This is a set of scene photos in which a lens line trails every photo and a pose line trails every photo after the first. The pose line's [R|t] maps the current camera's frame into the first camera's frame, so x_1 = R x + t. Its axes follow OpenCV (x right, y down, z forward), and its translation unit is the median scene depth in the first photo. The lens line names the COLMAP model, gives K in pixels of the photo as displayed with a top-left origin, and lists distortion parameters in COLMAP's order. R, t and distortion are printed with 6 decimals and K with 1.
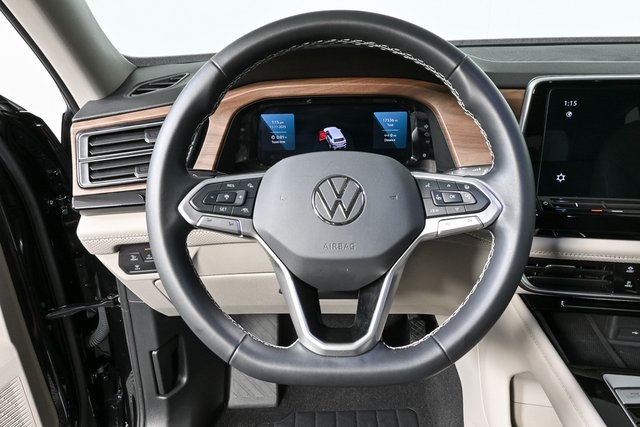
lens RADIAL K [[443.6, 0, 320.0], [0, 443.6, 213.5], [0, 0, 1]] dist [0.002971, 0.003423]
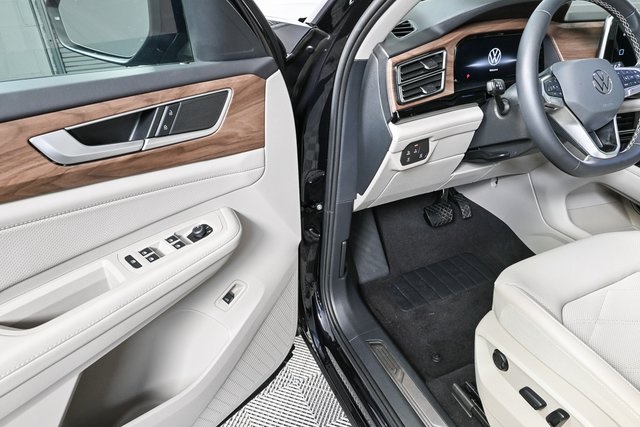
lens RADIAL K [[437.2, 0, 320.0], [0, 437.2, 213.5], [0, 0, 1]] dist [-0.003332, 0.004783]
pose [[0.902486, -0.204506, 0.379072, -1.355593], [0.157452, 0.975822, 0.151591, 0.032030], [-0.400908, -0.077123, 0.912866, -0.215775]]
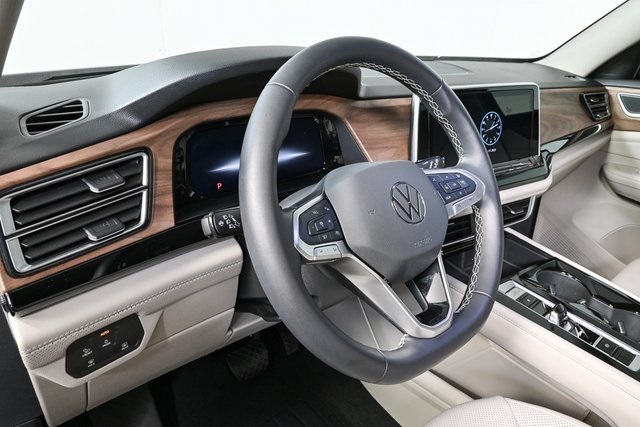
lens RADIAL K [[437.2, 0, 320.0], [0, 437.2, 213.5], [0, 0, 1]] dist [-0.003332, 0.004783]
pose [[0.750526, -0.212724, 0.625667, -0.572538], [0.225241, 0.972427, 0.060432, -0.084883], [-0.621271, 0.095570, 0.777746, 0.200673]]
